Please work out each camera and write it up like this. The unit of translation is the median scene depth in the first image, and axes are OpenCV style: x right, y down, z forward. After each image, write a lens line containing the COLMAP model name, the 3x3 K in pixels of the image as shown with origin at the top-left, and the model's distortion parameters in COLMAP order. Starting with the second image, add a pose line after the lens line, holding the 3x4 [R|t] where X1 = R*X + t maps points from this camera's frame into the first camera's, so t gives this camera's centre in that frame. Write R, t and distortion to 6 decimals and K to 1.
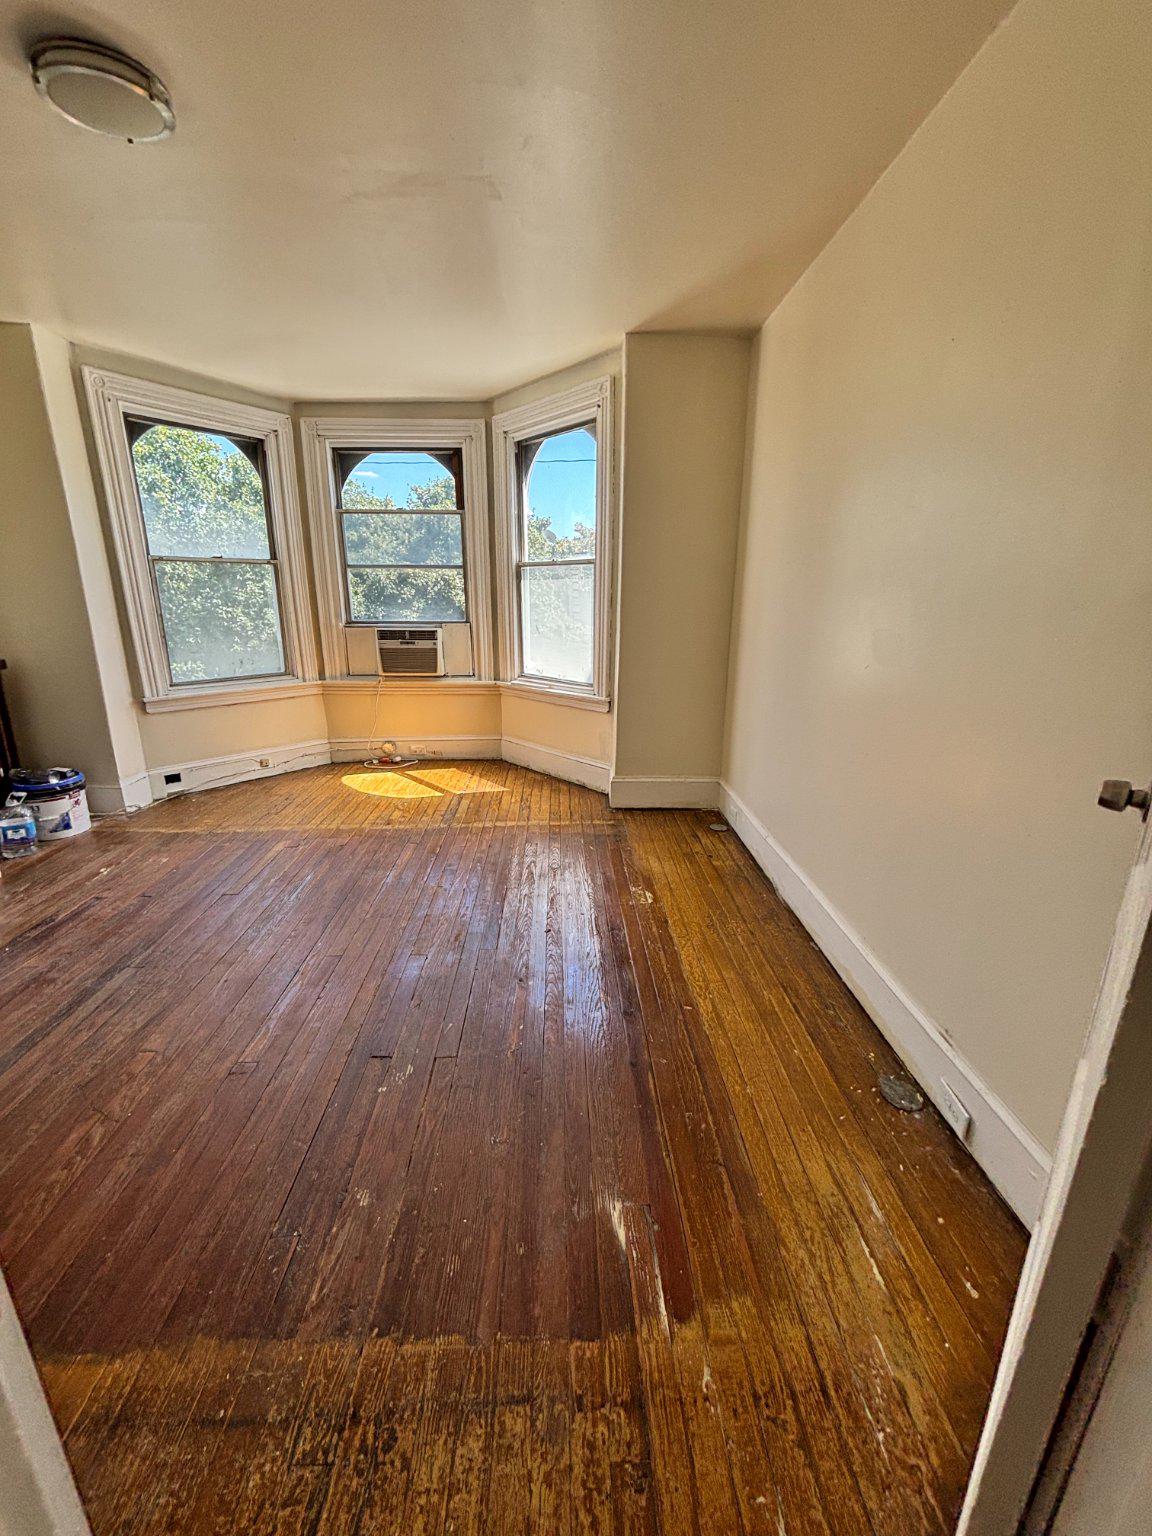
lens RADIAL K [[618.1, 0, 574.6], [0, 618.1, 768.6], [0, 0, 1]] dist [-0.001503, 0.001950]
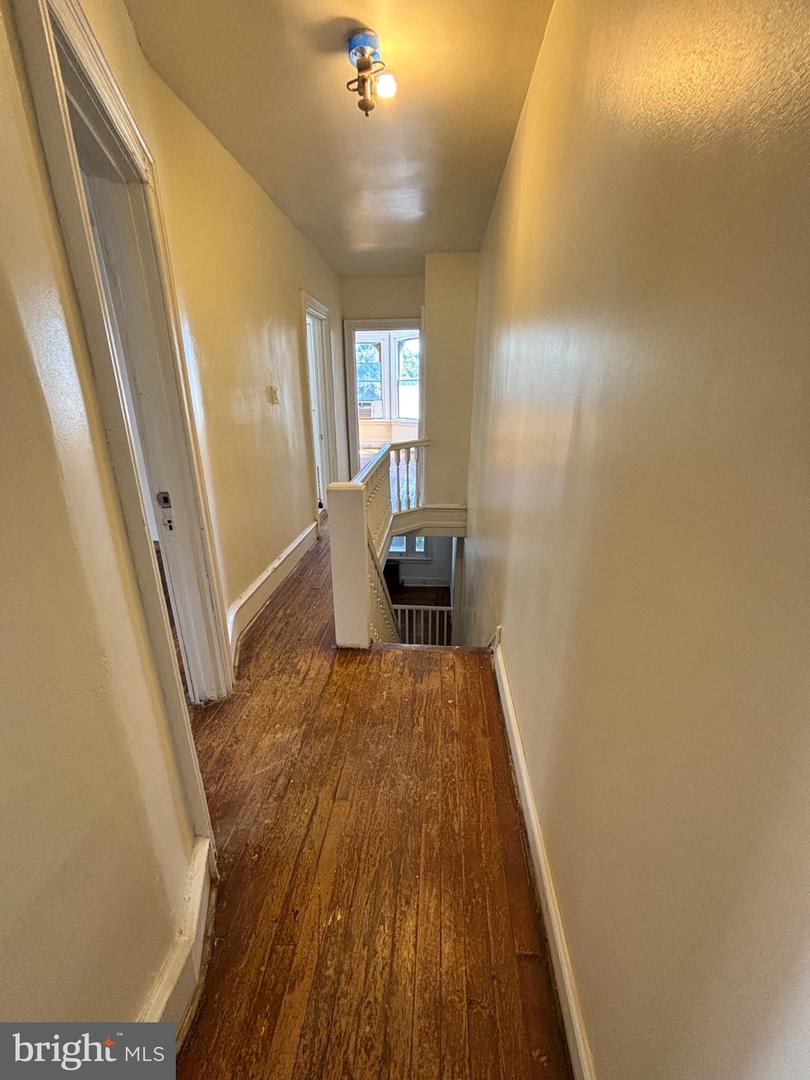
lens RADIAL K [[434.6, 0, 405.3], [0, 434.6, 538.9], [0, 0, 1]] dist [-0.001503, 0.001950]
pose [[0.995376, 0.029693, -0.091354, 0.162026], [-0.023852, 0.997640, 0.064378, 0.309969], [0.093050, -0.061902, 0.993735, -1.176951]]
